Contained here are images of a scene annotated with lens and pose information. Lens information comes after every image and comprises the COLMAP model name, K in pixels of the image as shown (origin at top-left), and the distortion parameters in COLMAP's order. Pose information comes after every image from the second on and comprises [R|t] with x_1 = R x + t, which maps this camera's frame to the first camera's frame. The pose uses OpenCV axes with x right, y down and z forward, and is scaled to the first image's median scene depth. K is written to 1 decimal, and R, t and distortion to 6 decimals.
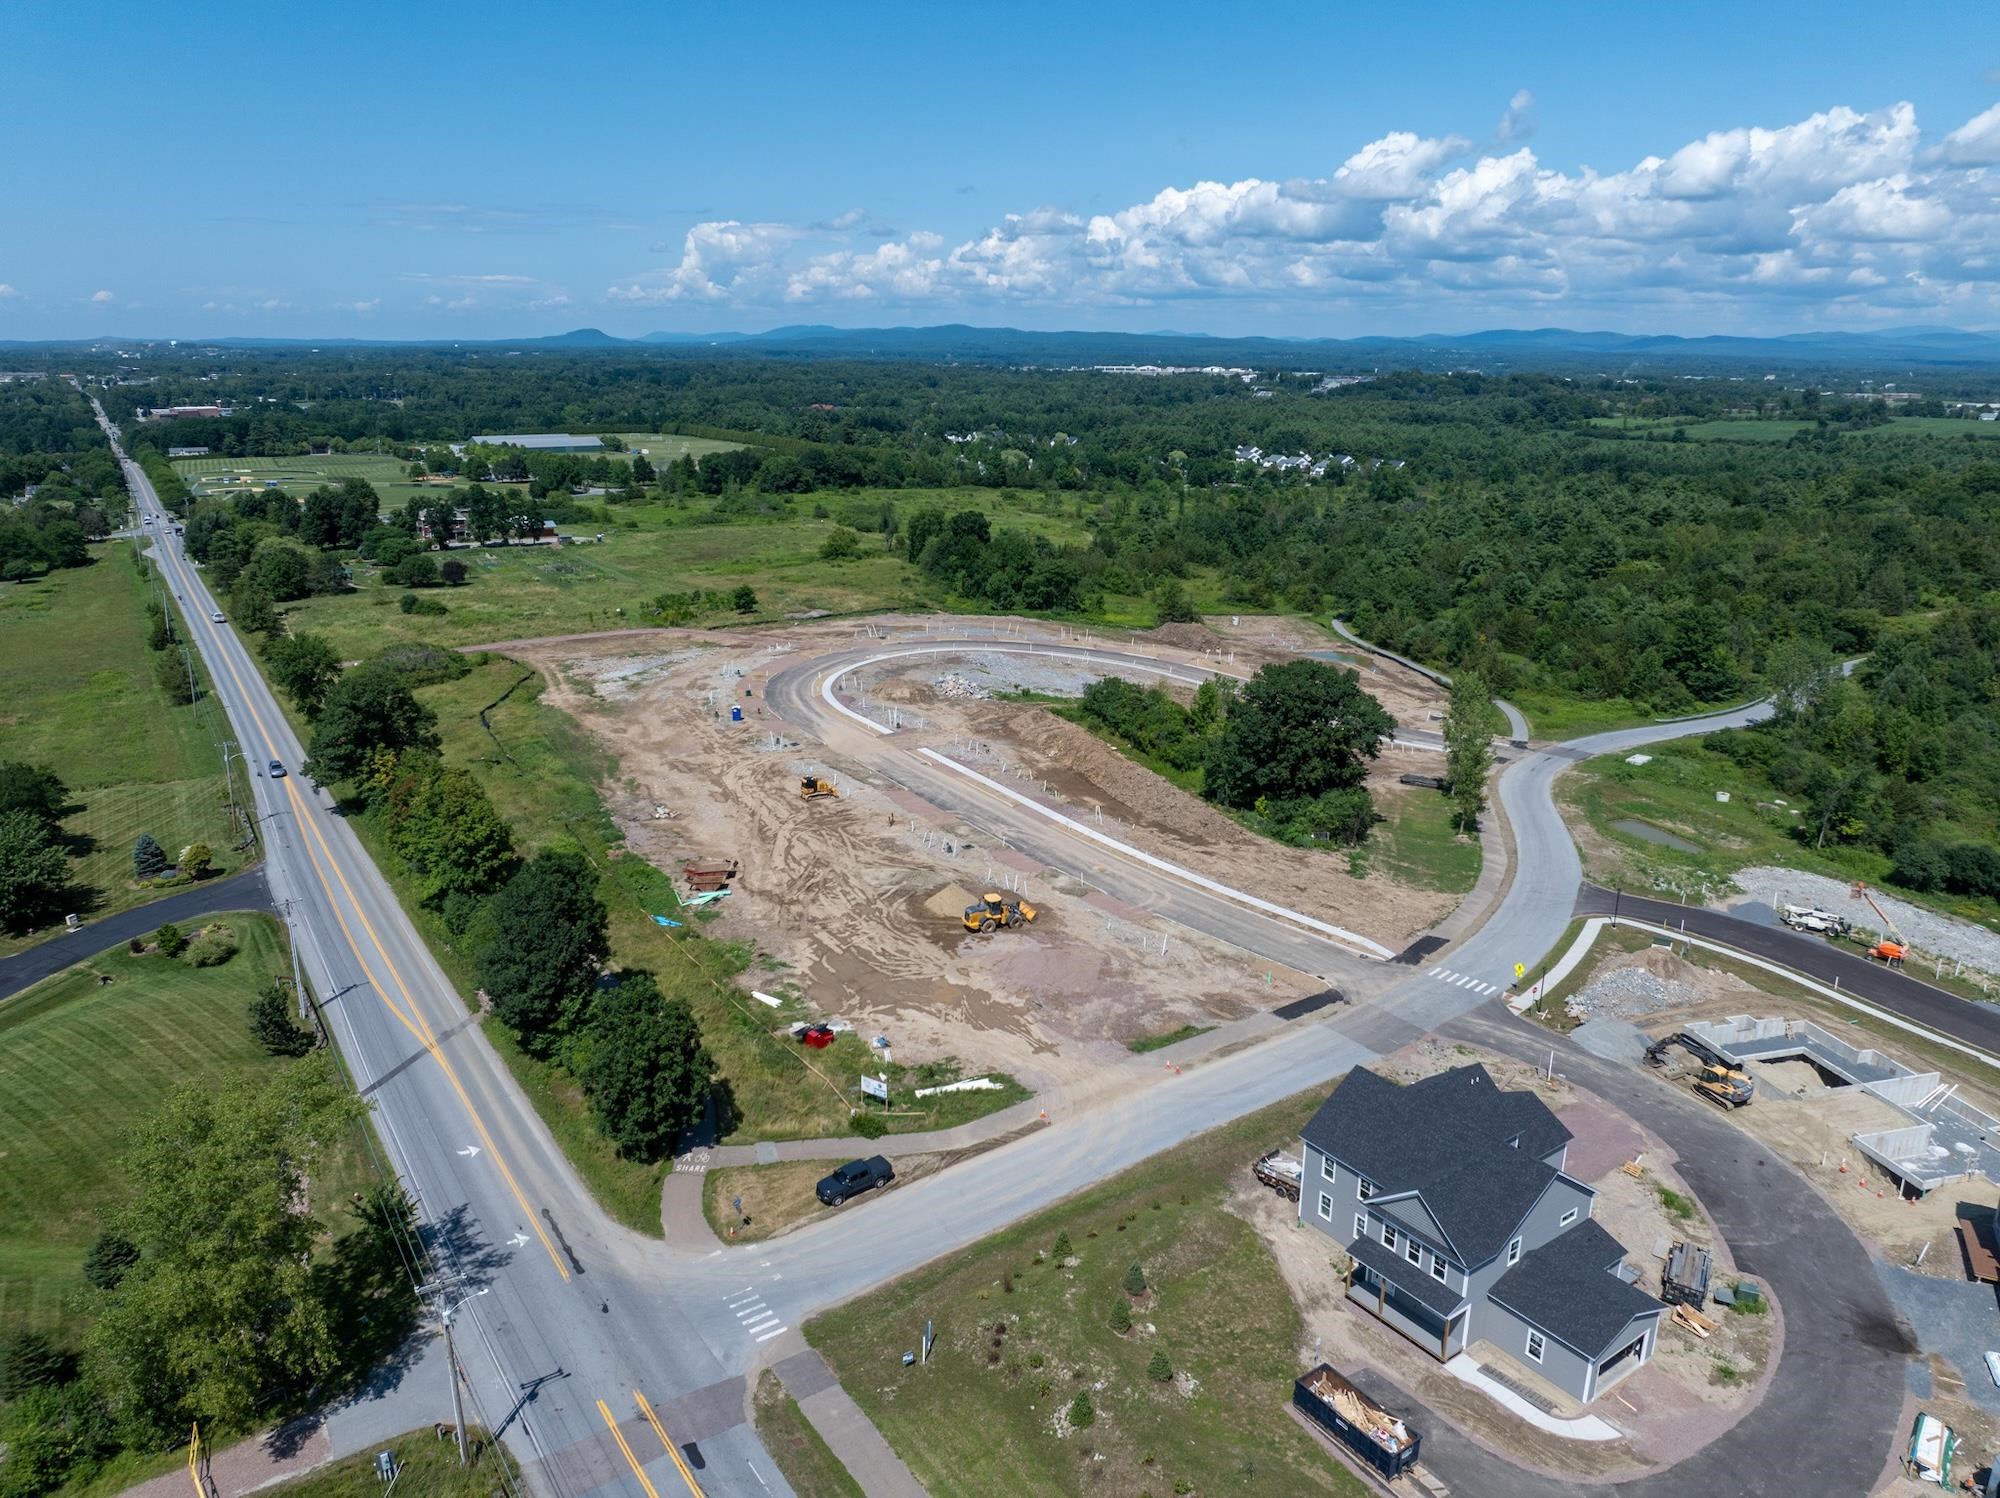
lens RADIAL K [[1402.4, 0, 1045.7], [0, 1402.4, 747.0], [0, 0, 1]] dist [-0.026323, 0.003347]
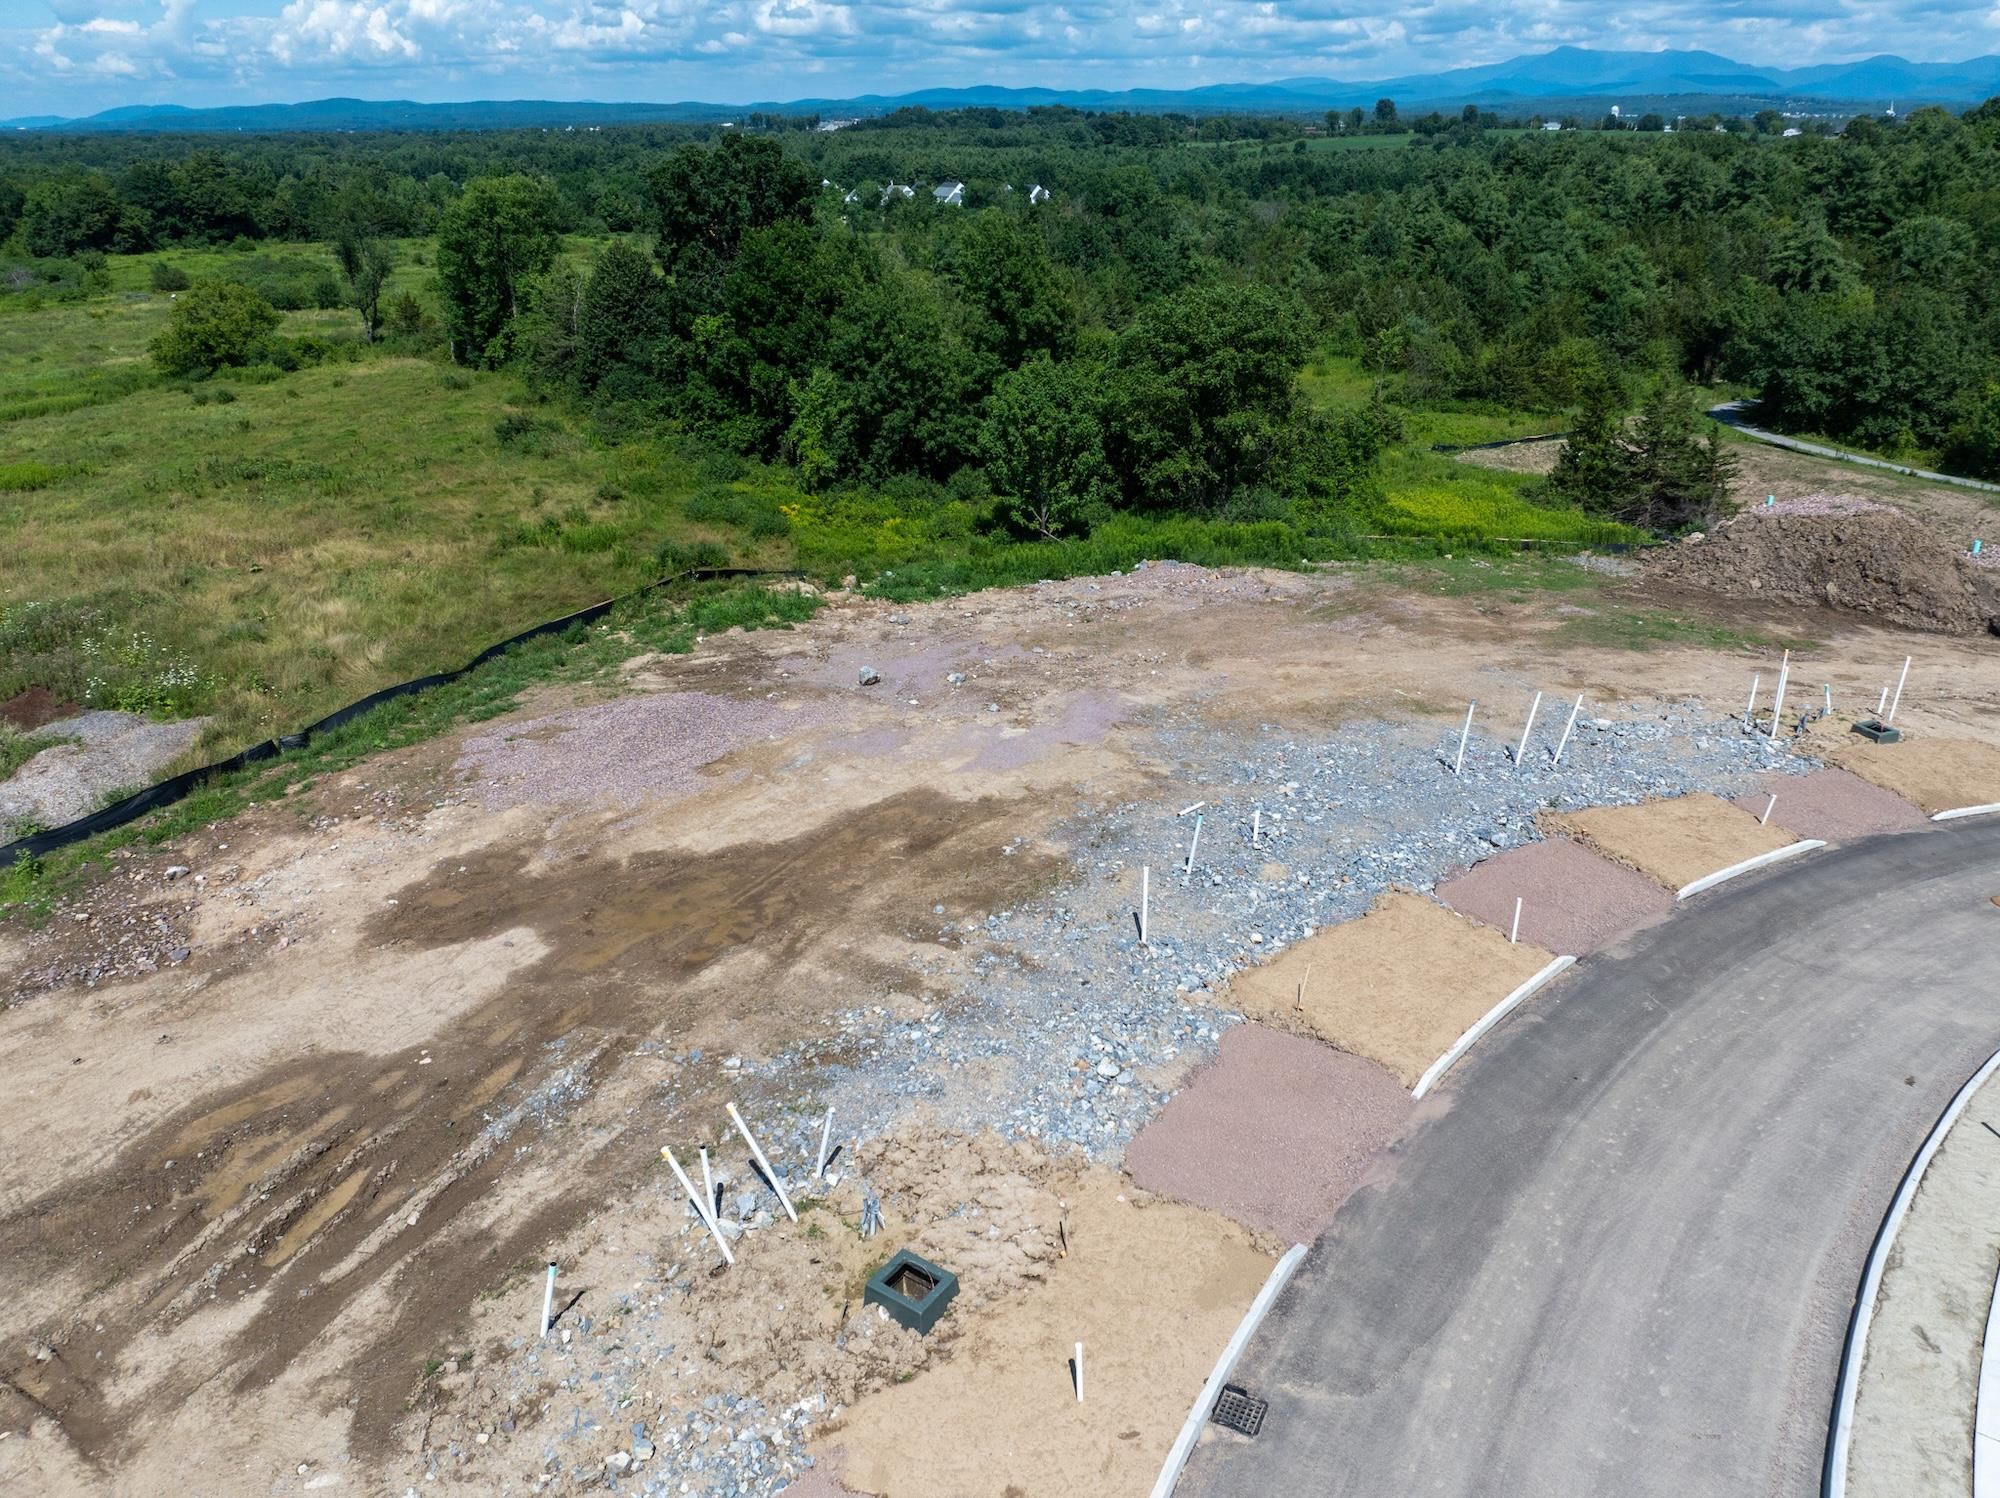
lens RADIAL K [[1397.5, 0, 1020.7], [0, 1397.5, 739.8], [0, 0, 1]] dist [-0.038074, 0.000780]
pose [[0.934910, -0.165690, 0.313831, -0.053889], [0.118516, 0.979319, 0.163976, -0.049758], [-0.334510, -0.116109, 0.935212, 0.383073]]
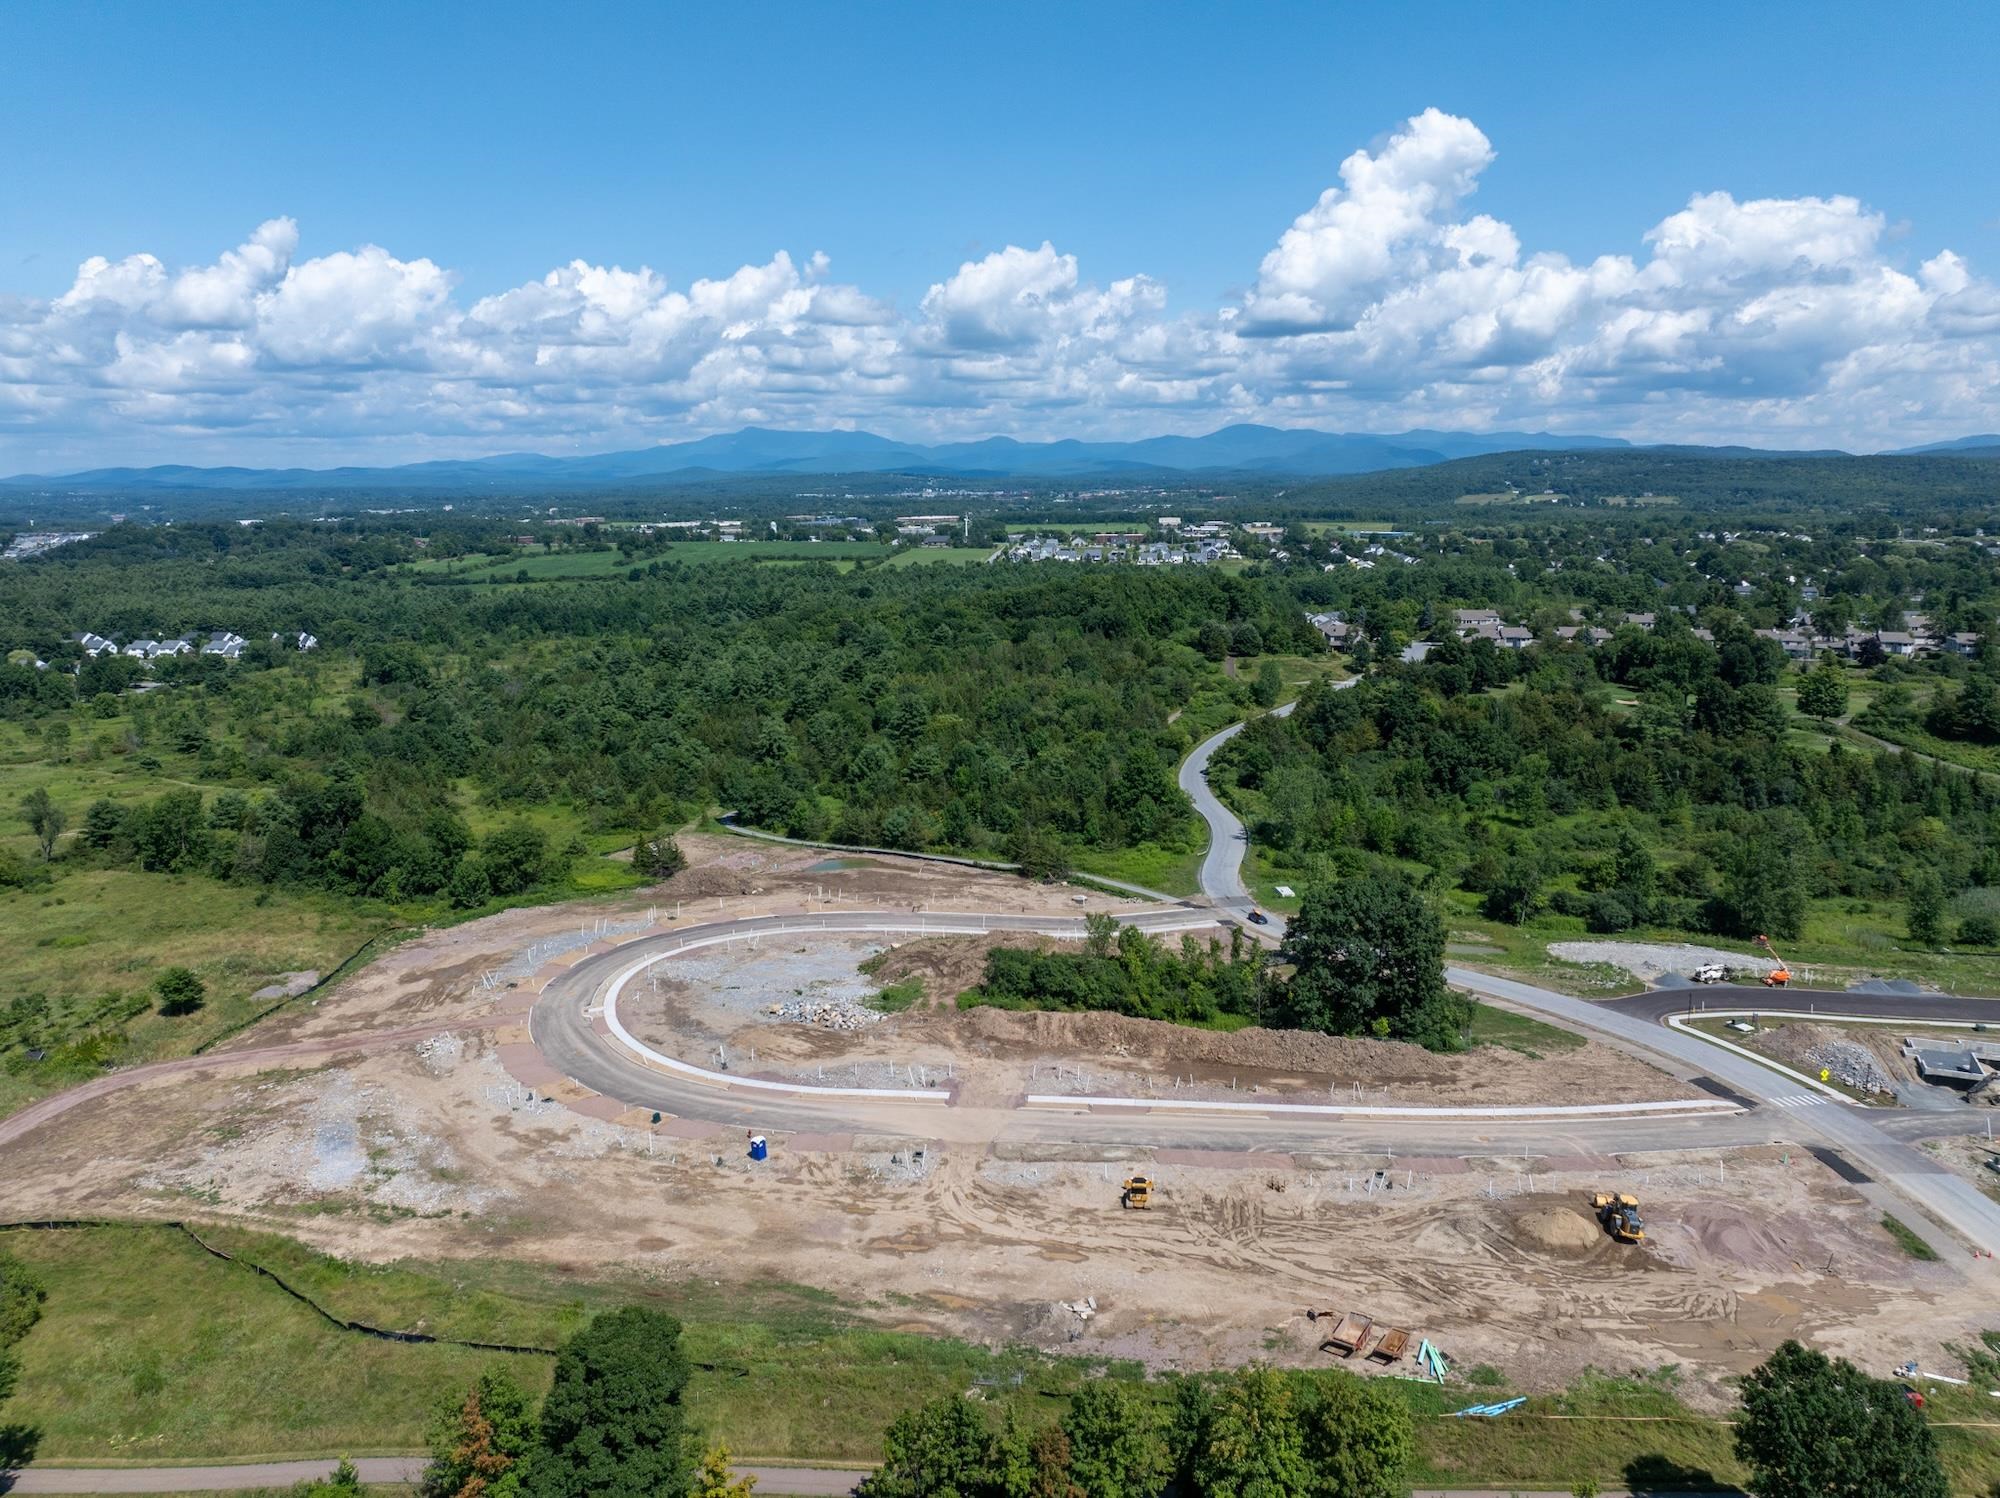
lens RADIAL K [[1383.8, 0, 1024.3], [0, 1383.8, 748.4], [0, 0, 1]] dist [-0.040670, 0.000903]
pose [[0.627378, -0.167818, 0.760417, -0.194280], [0.231229, 0.972606, 0.023873, -0.063096], [-0.743593, 0.160853, 0.648996, 0.133016]]
